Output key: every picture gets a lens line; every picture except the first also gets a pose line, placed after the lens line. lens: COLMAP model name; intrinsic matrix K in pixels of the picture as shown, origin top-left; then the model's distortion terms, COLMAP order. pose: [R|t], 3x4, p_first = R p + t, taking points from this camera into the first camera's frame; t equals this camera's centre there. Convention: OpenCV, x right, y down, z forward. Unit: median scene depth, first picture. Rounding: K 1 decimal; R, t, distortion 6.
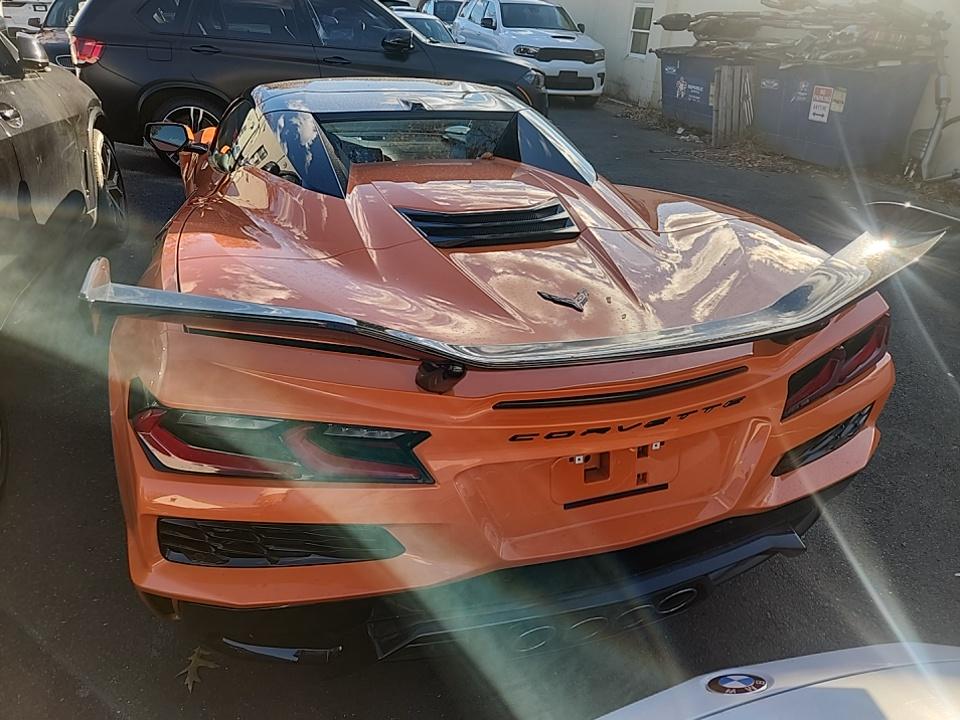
lens RADIAL K [[653.9, 0, 484.3], [0, 653.9, 359.7], [0, 0, 1]] dist [0.073040, -0.058606]
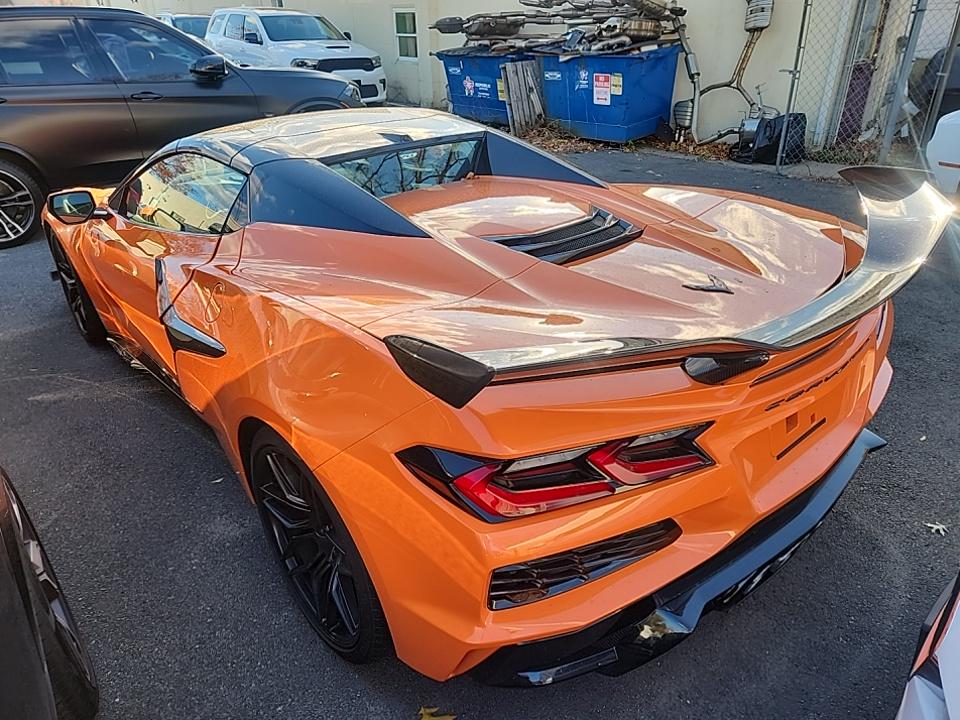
lens RADIAL K [[653.9, 0, 484.3], [0, 653.9, 359.7], [0, 0, 1]] dist [0.073040, -0.058606]
pose [[0.924919, -0.230047, 0.302661, -0.124571], [0.230502, 0.972452, 0.034738, -0.019888], [-0.302314, 0.037634, 0.952465, 0.003639]]
